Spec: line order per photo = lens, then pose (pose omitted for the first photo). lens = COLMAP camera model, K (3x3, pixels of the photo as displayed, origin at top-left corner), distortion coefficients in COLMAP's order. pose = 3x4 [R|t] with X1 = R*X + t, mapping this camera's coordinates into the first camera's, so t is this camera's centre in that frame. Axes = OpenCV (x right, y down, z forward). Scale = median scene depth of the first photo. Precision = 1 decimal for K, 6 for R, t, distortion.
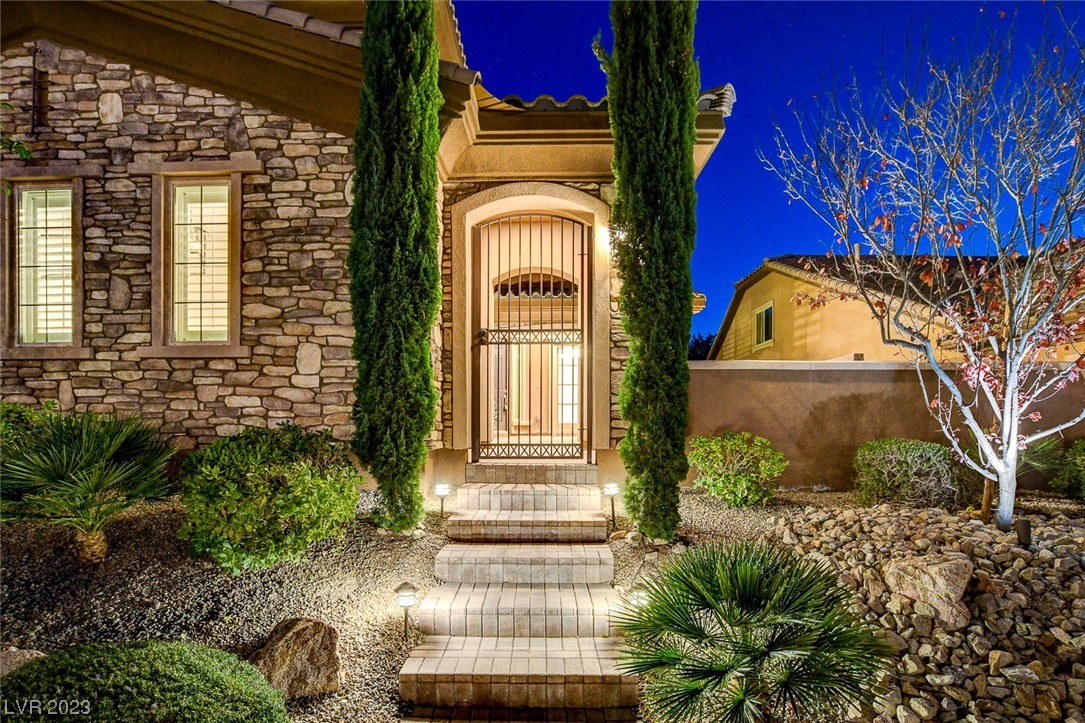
lens RADIAL K [[502.3, 0, 542.9], [0, 502.3, 360.9], [0, 0, 1]] dist [-0.018076, 0.000539]
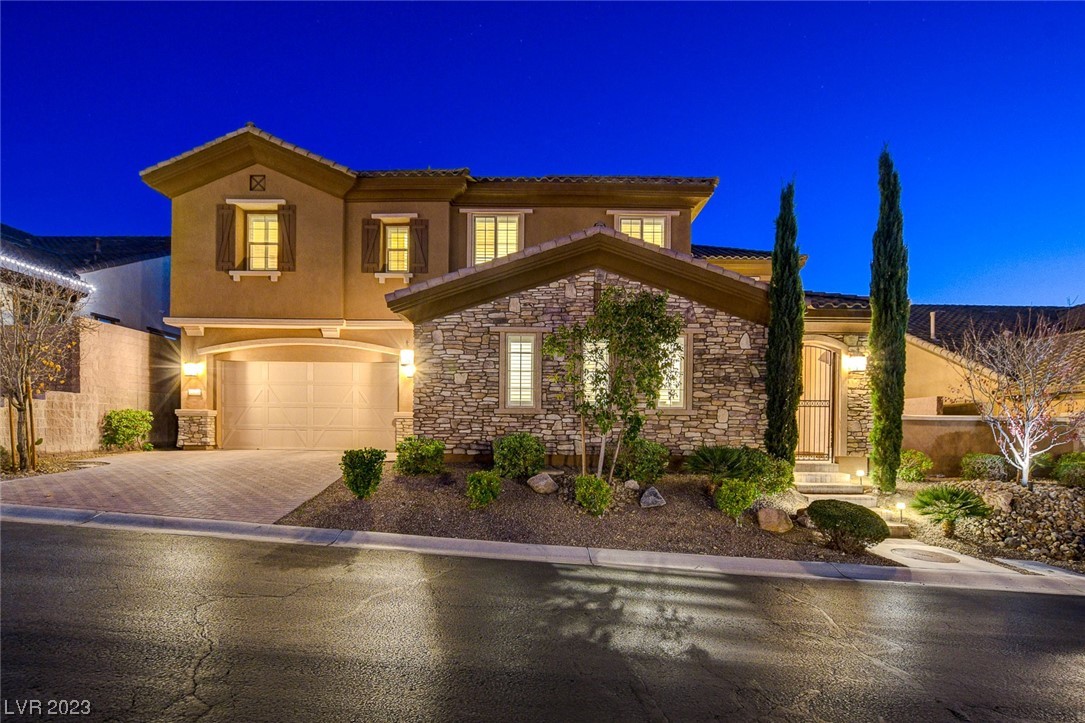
lens RADIAL K [[560.8, 0, 541.8], [0, 560.8, 362.8], [0, 0, 1]] dist [0.003421, 0.001345]
pose [[0.999832, 0.009515, 0.015664, -1.335089], [-0.009671, 0.999904, 0.009927, -0.263439], [-0.015568, -0.010077, 0.999828, -1.539325]]
